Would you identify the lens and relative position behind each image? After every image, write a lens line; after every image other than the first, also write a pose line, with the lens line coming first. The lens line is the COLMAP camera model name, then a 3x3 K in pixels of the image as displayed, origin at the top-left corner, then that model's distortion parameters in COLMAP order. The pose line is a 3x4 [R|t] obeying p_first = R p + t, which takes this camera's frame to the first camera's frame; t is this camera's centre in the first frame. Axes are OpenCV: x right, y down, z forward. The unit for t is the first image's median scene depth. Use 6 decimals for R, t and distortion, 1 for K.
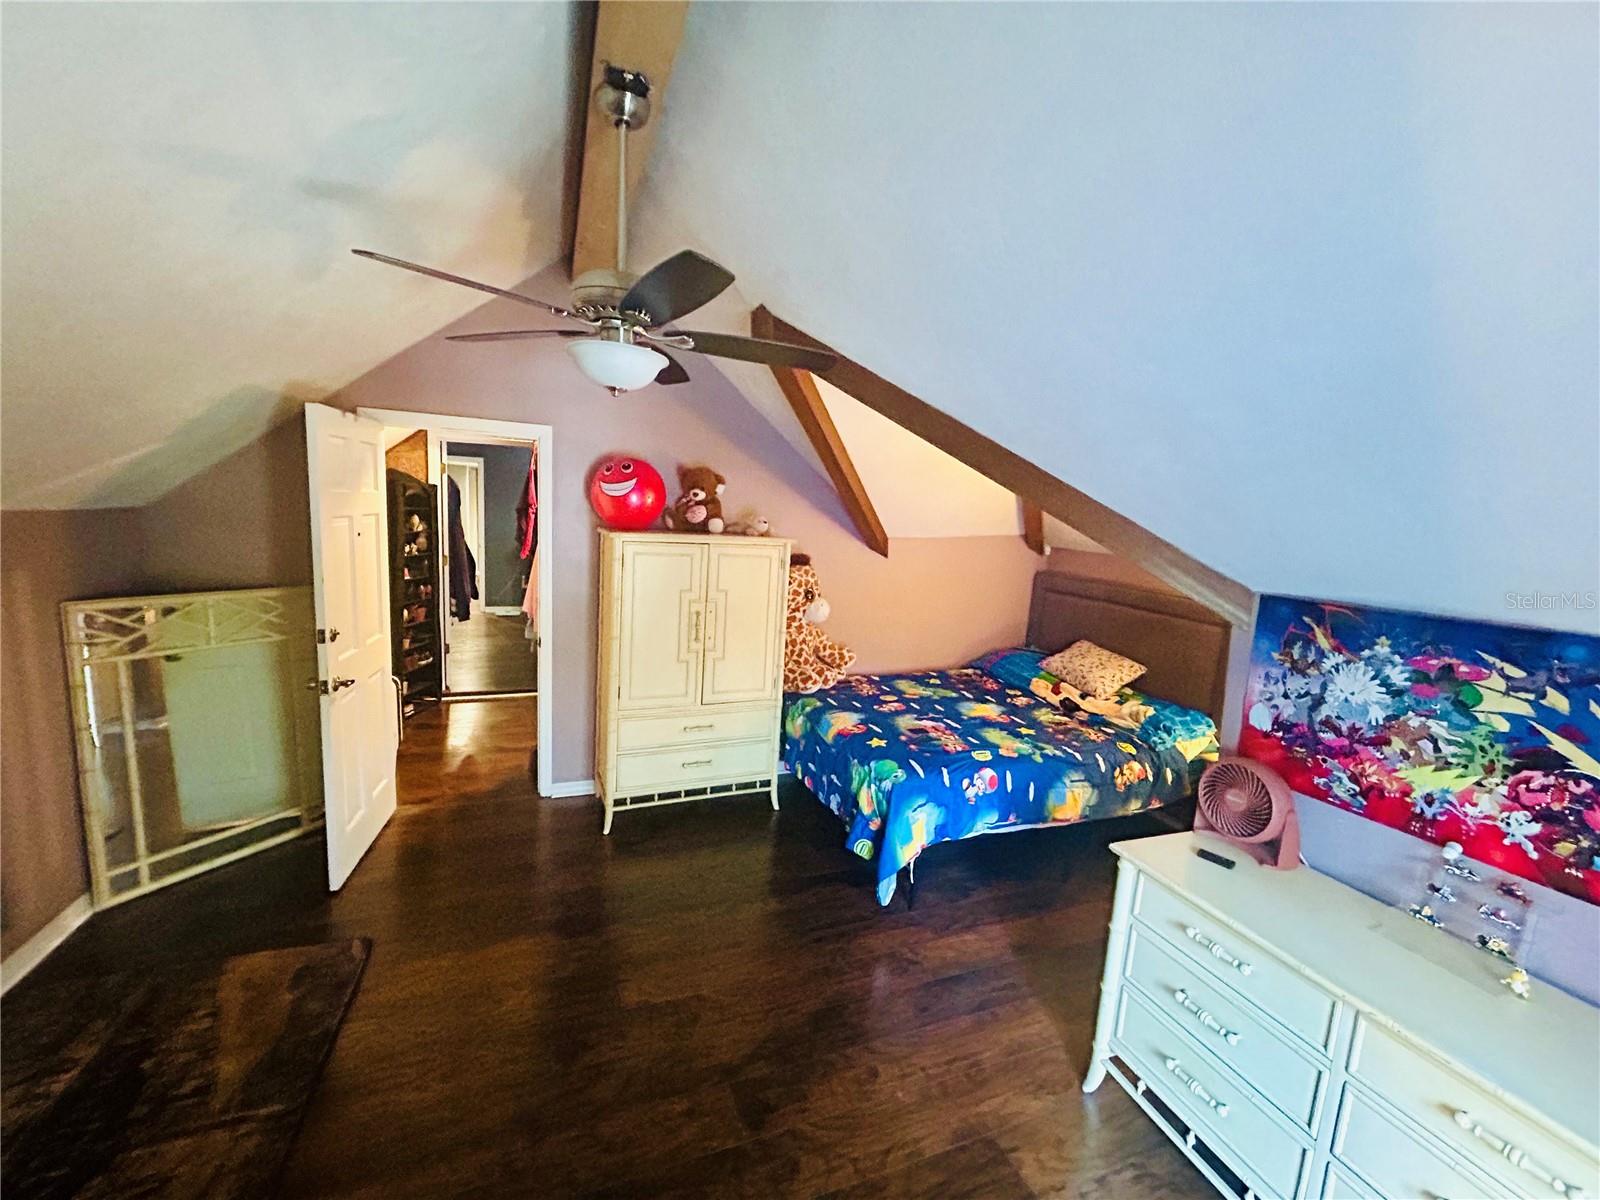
lens RADIAL K [[649.6, 0, 794.9], [0, 649.6, 600.7], [0, 0, 1]] dist [-0.001383, 0.000403]
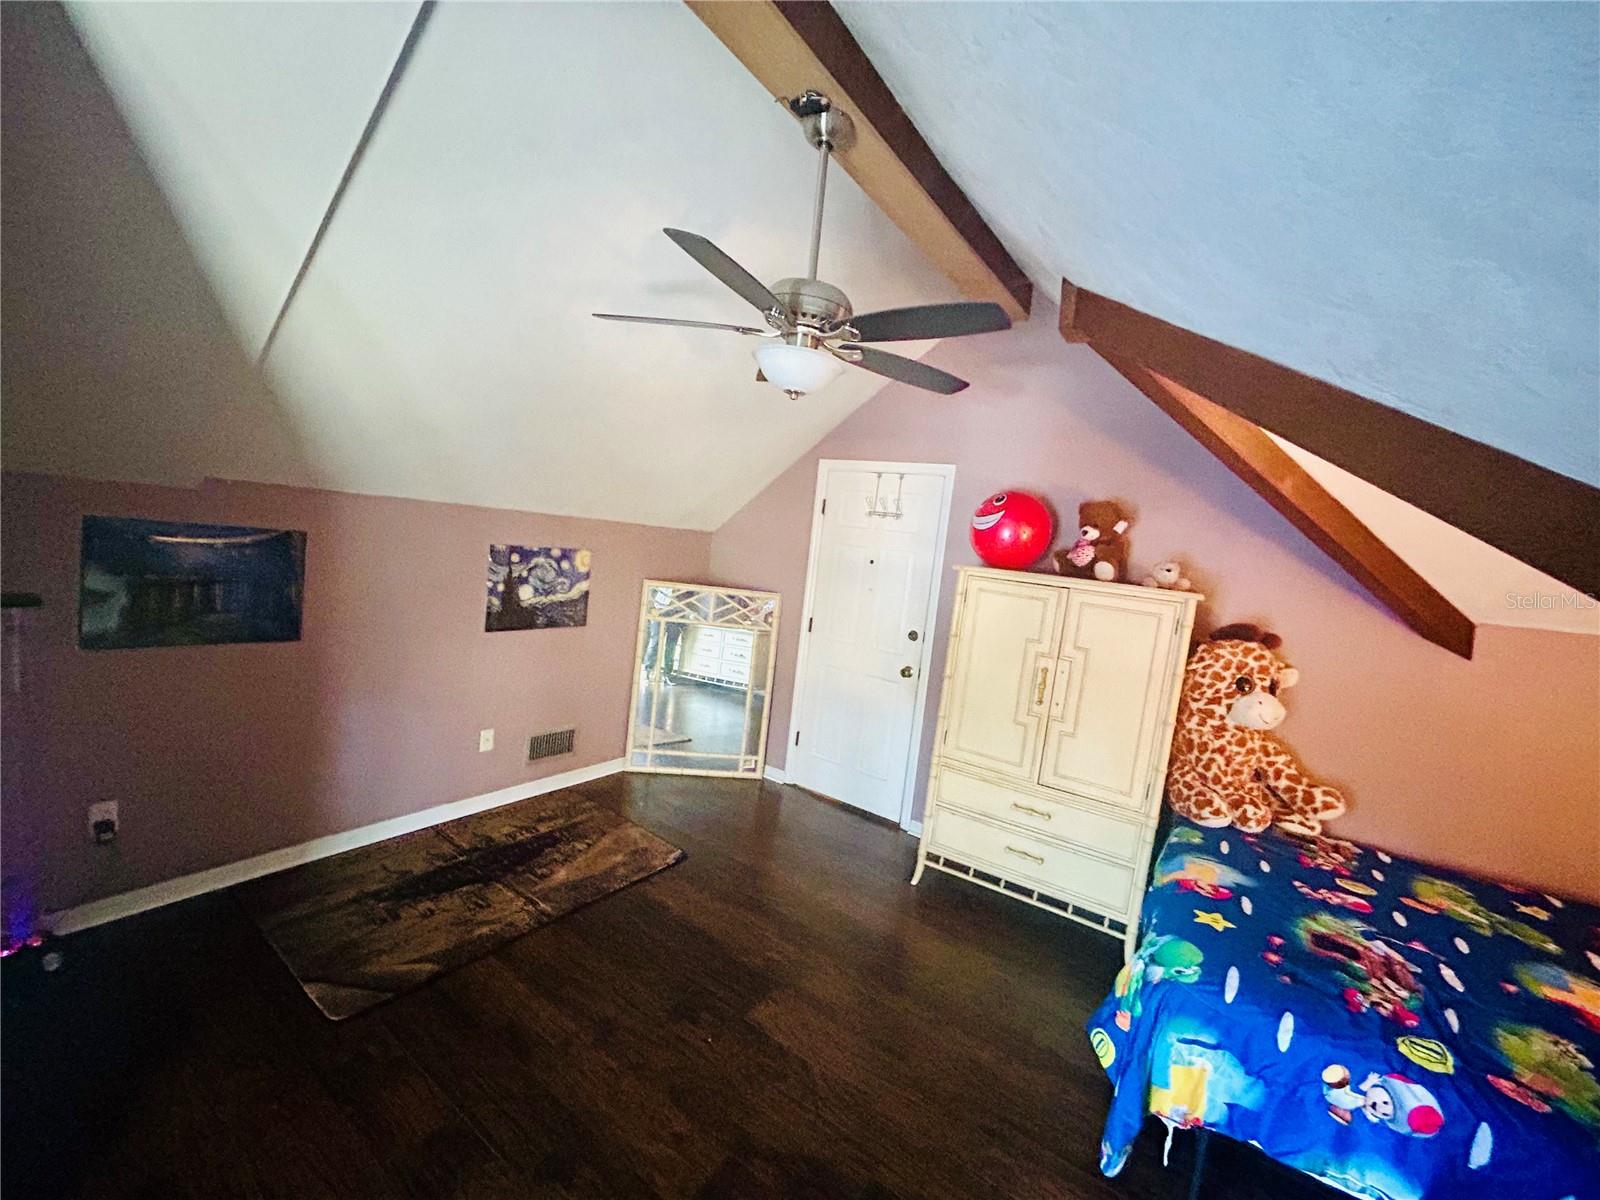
lens RADIAL K [[649.6, 0, 795.0], [0, 649.6, 600.8], [0, 0, 1]] dist [-0.001383, 0.000403]
pose [[0.563209, 0.091825, -0.821197, 0.326336], [-0.196344, 0.980215, -0.025054, 0.015214], [0.802649, 0.175347, 0.570095, 0.247102]]
